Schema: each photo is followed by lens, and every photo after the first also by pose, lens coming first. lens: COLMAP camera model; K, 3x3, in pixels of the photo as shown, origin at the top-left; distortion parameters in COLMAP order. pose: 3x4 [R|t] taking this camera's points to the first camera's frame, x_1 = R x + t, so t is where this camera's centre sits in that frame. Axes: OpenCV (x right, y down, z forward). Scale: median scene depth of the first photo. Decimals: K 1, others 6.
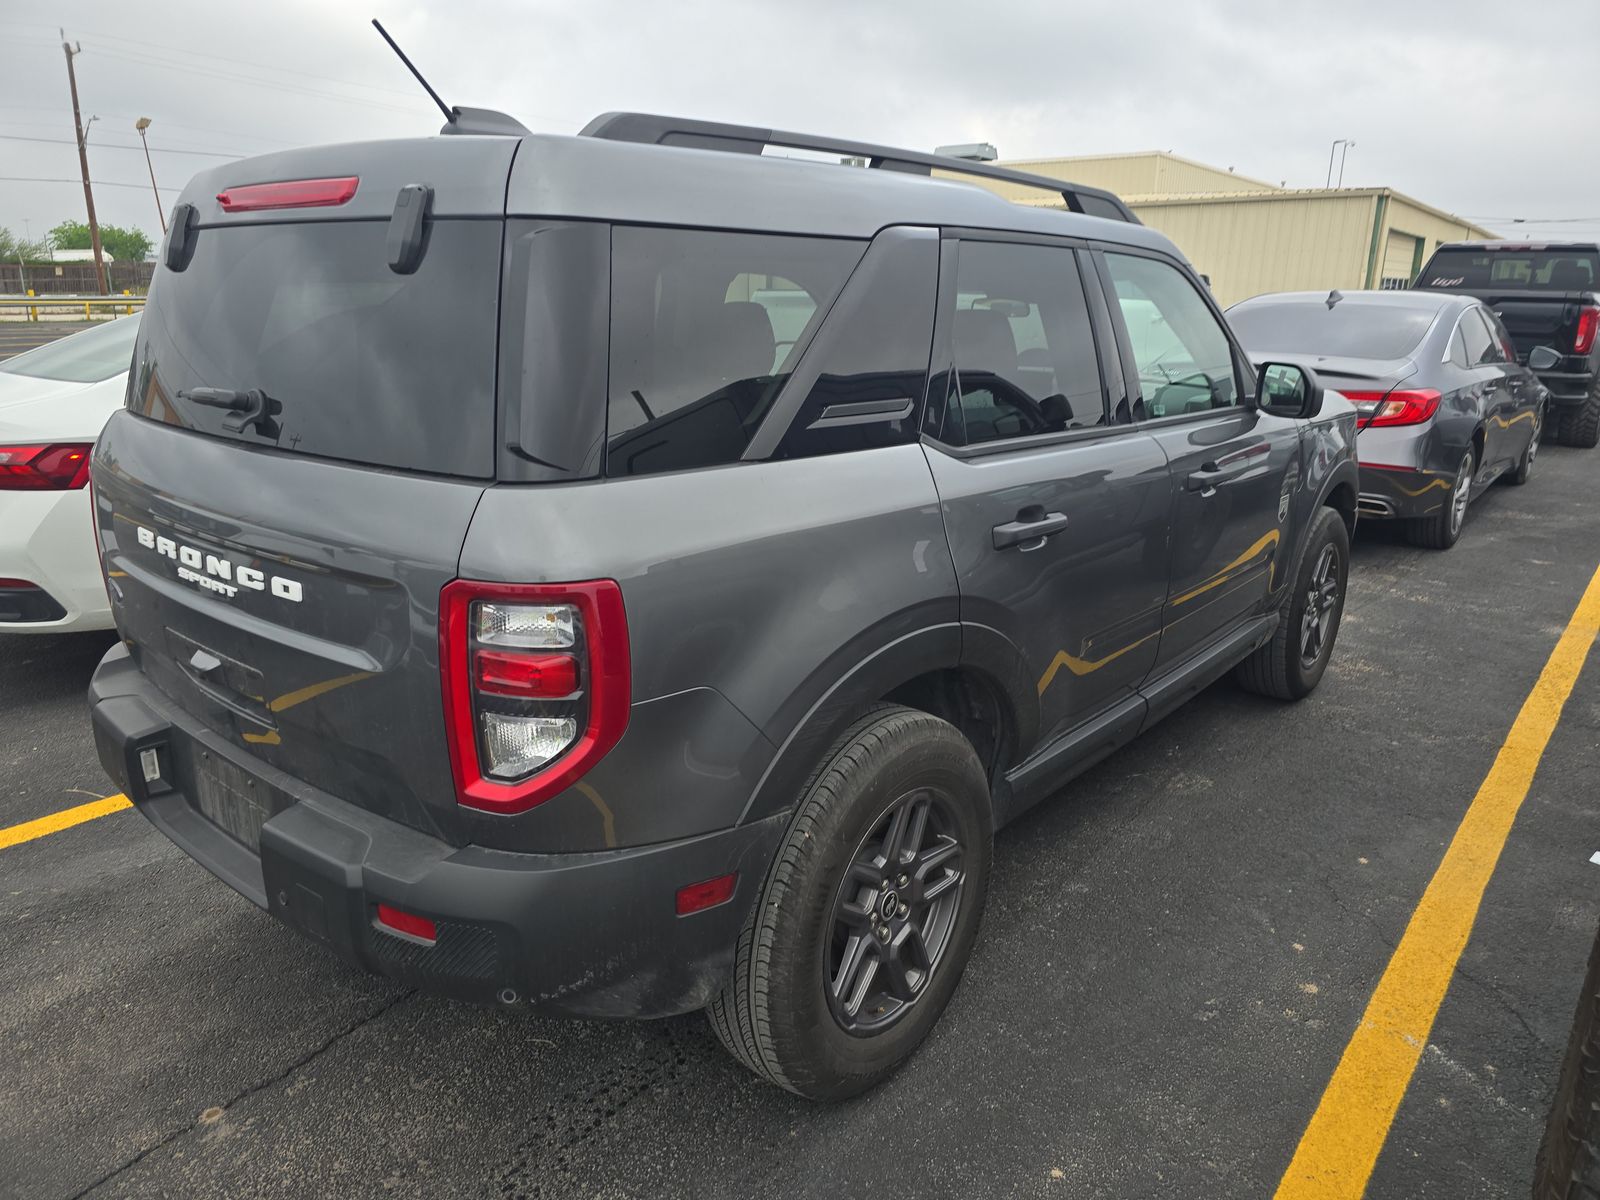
lens RADIAL K [[1069.9, 0, 798.2], [0, 1069.9, 591.2], [0, 0, 1]] dist [0.062417, -0.063822]
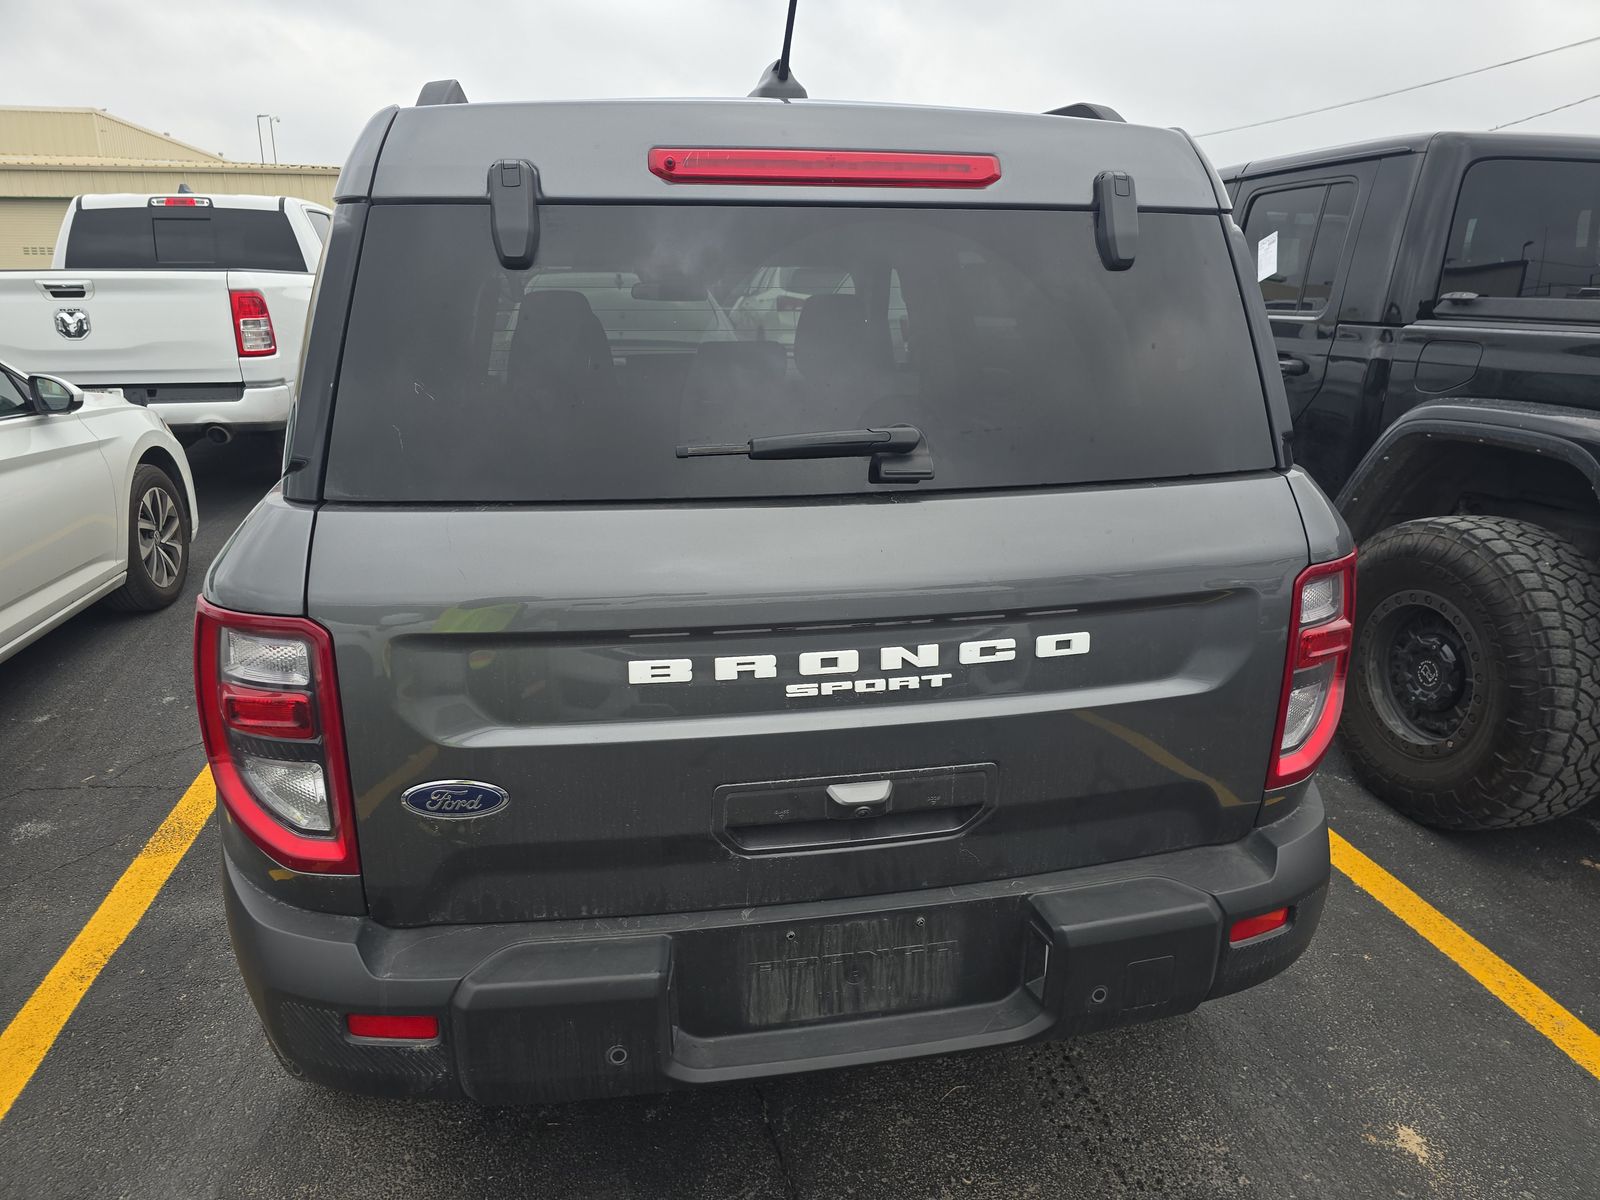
lens RADIAL K [[1069.9, 0, 798.2], [0, 1069.9, 591.2], [0, 0, 1]] dist [0.062417, -0.063822]
pose [[0.632980, -0.226021, 0.740439, -1.001588], [0.211147, 0.970575, 0.115766, -0.151465], [-0.744817, 0.083064, 0.662078, 0.487167]]
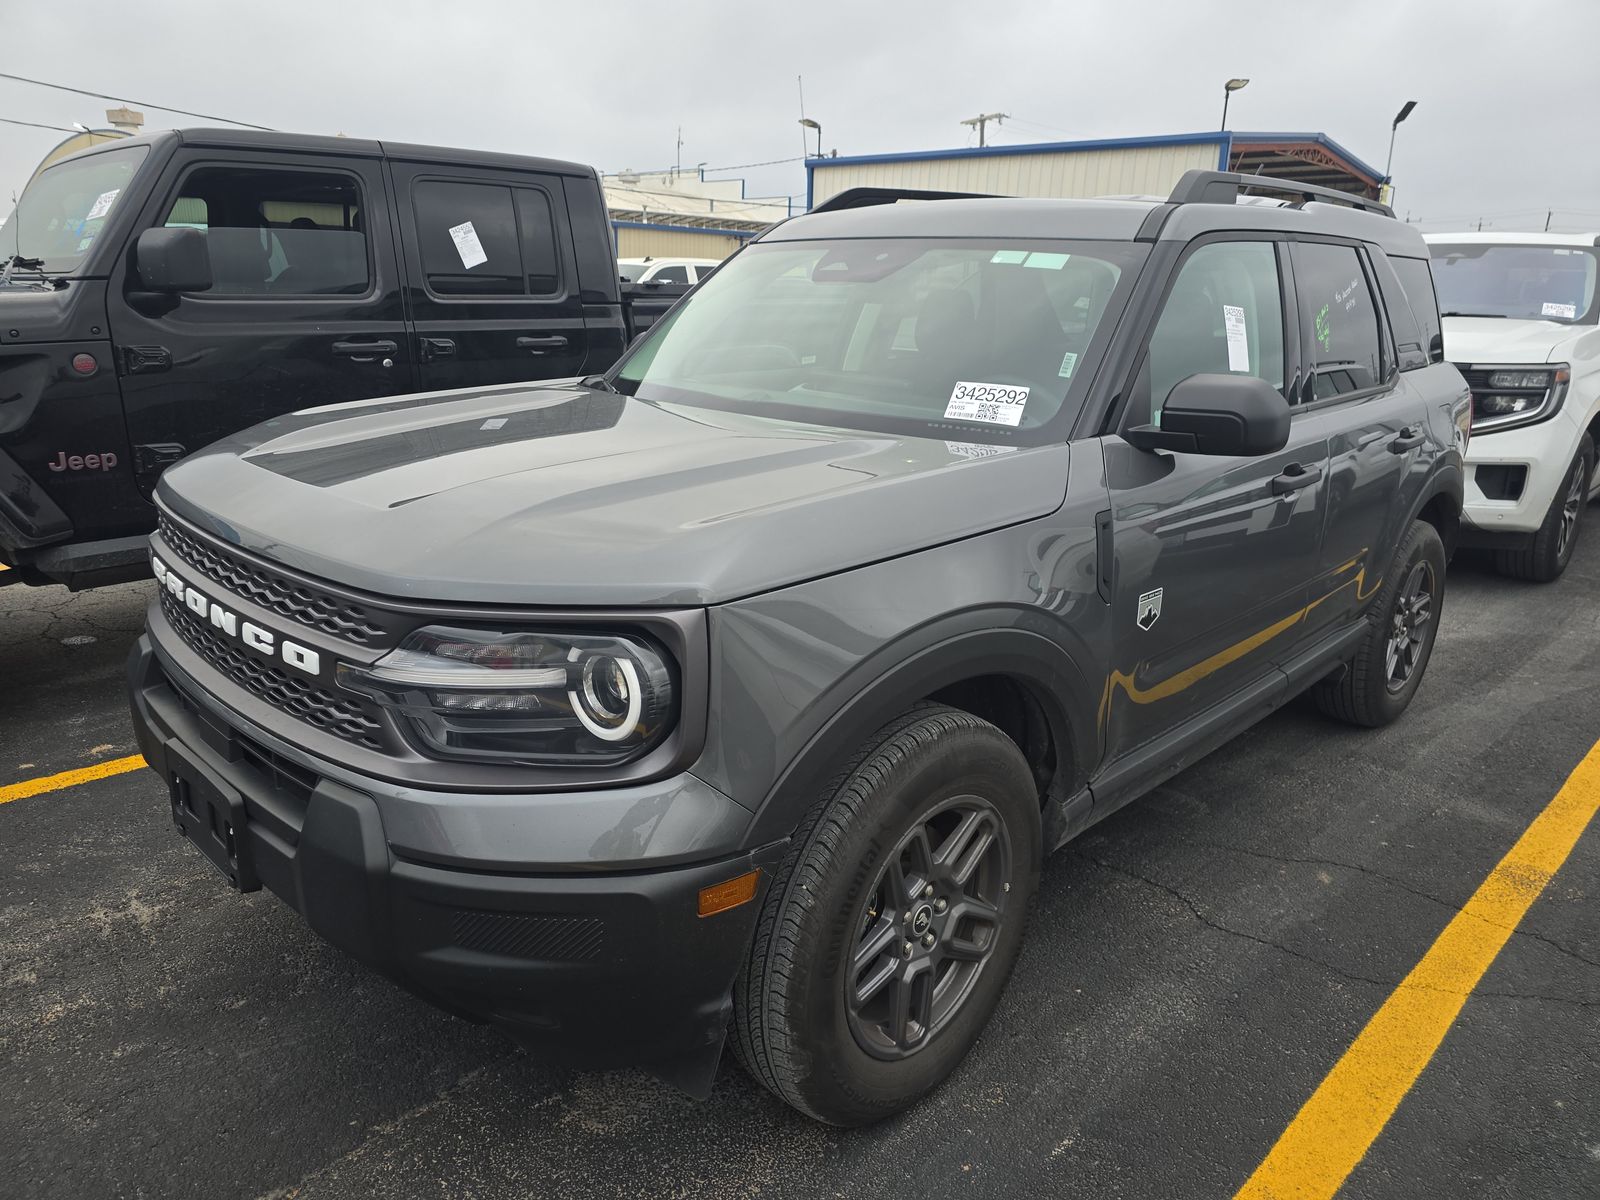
lens RADIAL K [[1069.9, 0, 798.2], [0, 1069.9, 591.2], [0, 0, 1]] dist [0.062417, -0.063822]
pose [[-0.995456, -0.055341, 0.077489, 0.309991], [-0.006503, 0.851385, 0.524501, -0.876005], [-0.094999, 0.521614, -0.847876, 3.193868]]
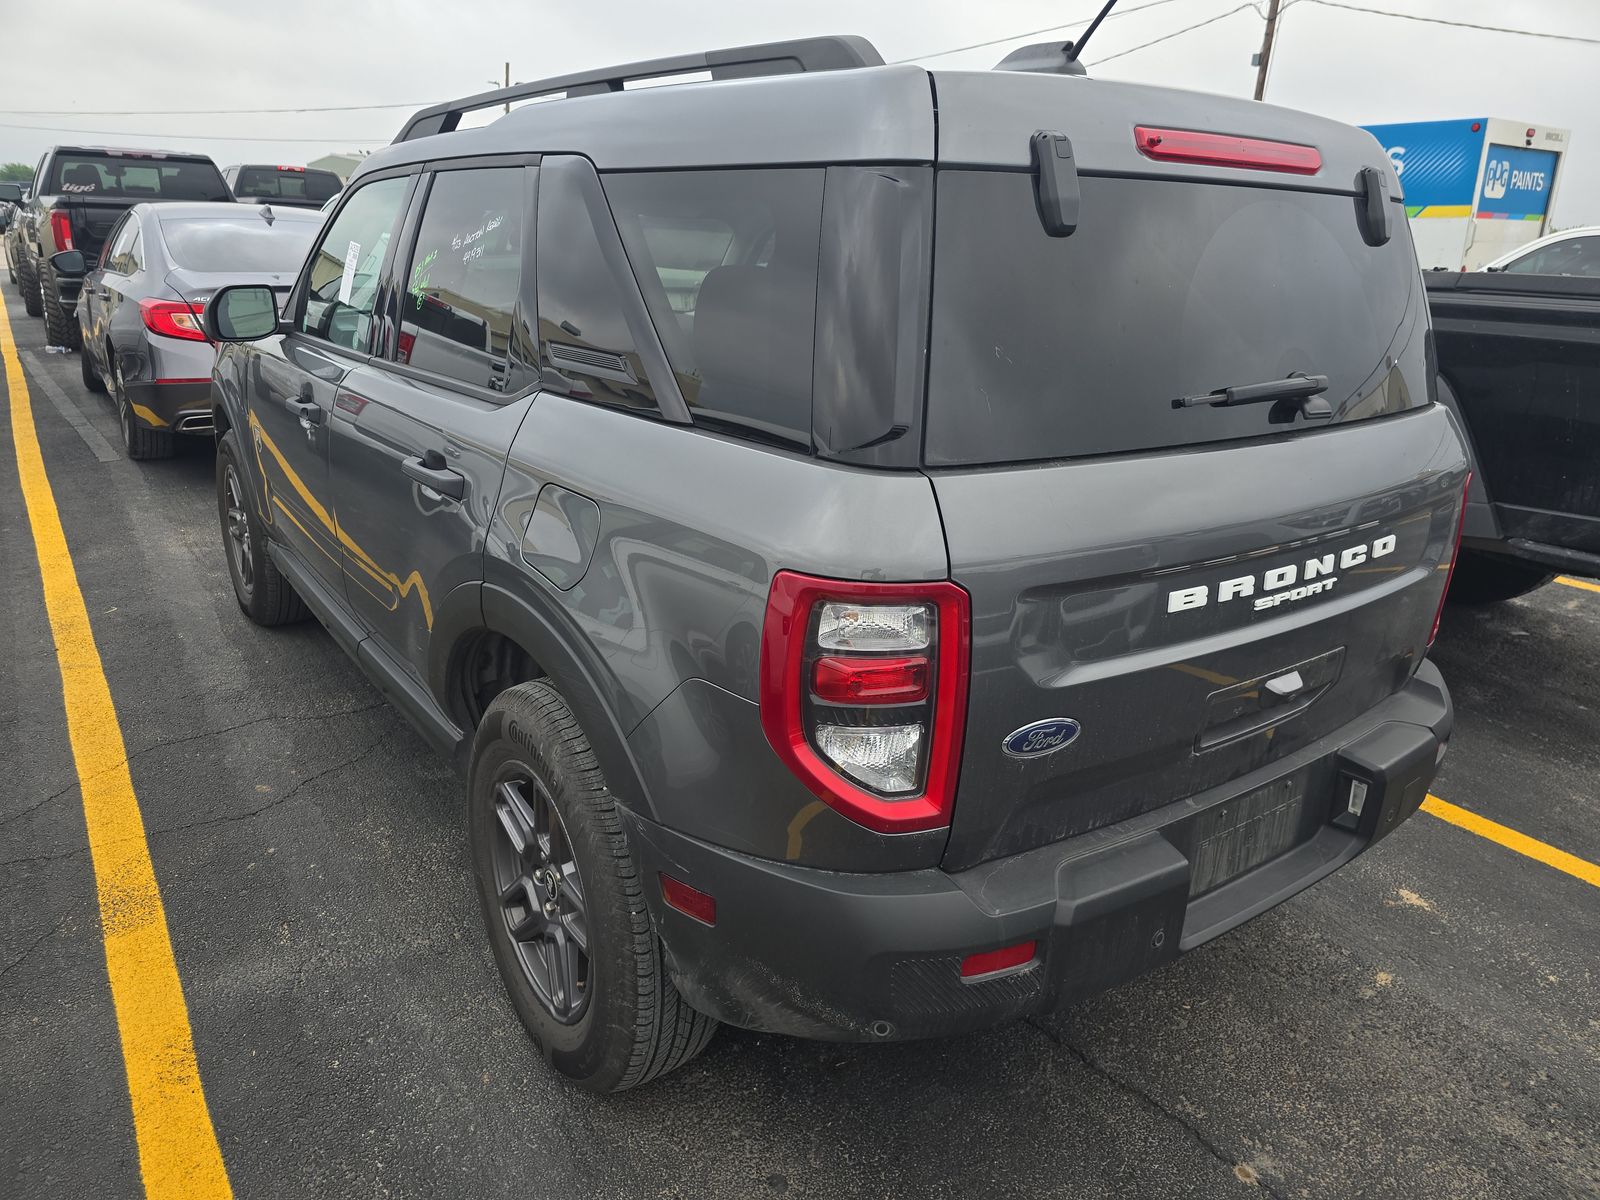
lens RADIAL K [[1069.9, 0, 798.2], [0, 1069.9, 591.2], [0, 0, 1]] dist [0.062417, -0.063822]
pose [[0.252791, -0.308725, 0.916944, -1.328968], [0.228546, 0.939958, 0.253466, -0.300185], [-0.940140, 0.145490, 0.308171, 1.003857]]
